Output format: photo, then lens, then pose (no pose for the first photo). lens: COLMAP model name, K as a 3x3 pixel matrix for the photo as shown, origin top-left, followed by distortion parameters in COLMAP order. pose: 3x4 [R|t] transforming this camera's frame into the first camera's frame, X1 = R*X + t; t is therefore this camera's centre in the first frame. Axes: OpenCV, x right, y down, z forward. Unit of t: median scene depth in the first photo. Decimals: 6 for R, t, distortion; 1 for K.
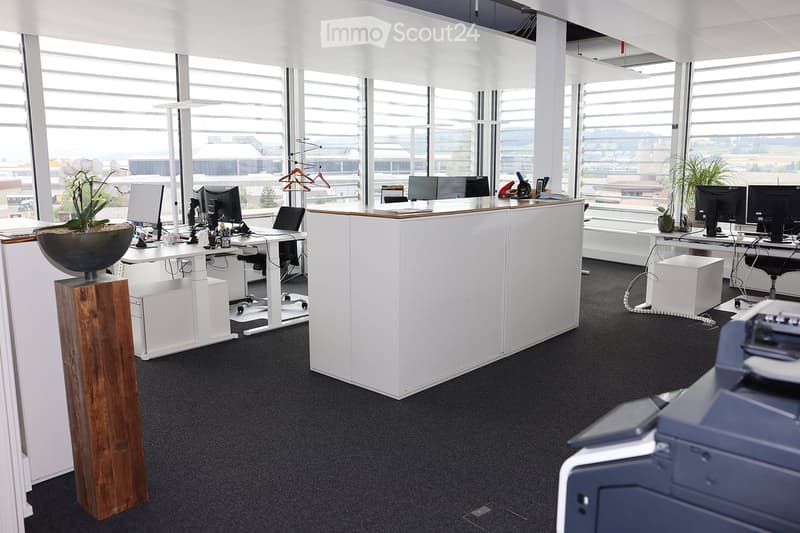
lens RADIAL K [[628.1, 0, 399.6], [0, 628.1, 260.4], [0, 0, 1]] dist [-0.137649, 0.146734]
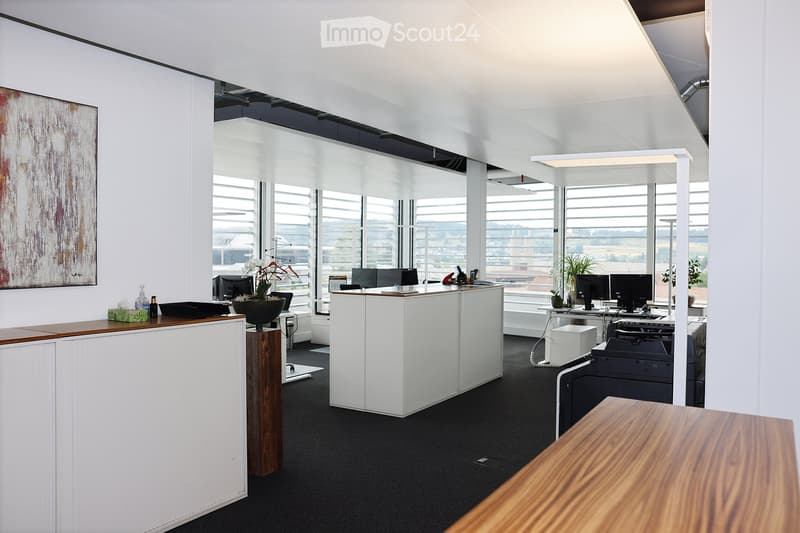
lens RADIAL K [[628.1, 0, 399.6], [0, 628.1, 260.4], [0, 0, 1]] dist [-0.137649, 0.146734]
pose [[0.981539, 0.005601, 0.191181, -0.164023], [0.021931, 0.989682, -0.141590, 0.034283], [-0.190002, 0.143169, 0.971289, -0.278075]]
